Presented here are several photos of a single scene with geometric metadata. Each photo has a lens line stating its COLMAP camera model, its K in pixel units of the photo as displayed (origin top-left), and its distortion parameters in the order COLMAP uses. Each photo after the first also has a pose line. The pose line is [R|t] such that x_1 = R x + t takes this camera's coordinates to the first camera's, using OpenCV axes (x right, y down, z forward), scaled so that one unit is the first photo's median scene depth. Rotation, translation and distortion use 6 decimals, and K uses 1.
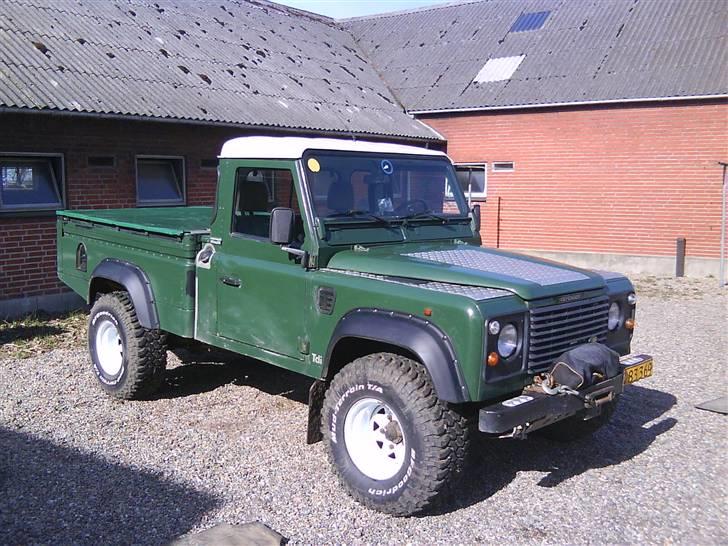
lens RADIAL K [[777.8, 0, 364.0], [0, 777.8, 273.0], [0, 0, 1]] dist [-0.037225, -0.003642]
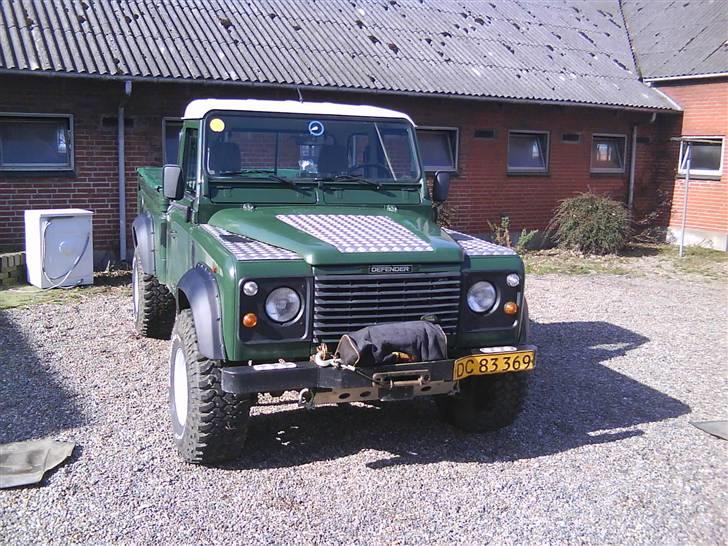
lens RADIAL K [[777.8, 0, 364.0], [0, 777.8, 273.0], [0, 0, 1]] dist [-0.037225, -0.003642]
pose [[0.911752, 0.083686, -0.402125, 0.500941], [-0.070026, 0.996362, 0.048579, -0.005204], [0.404728, -0.016132, 0.914295, 0.114796]]
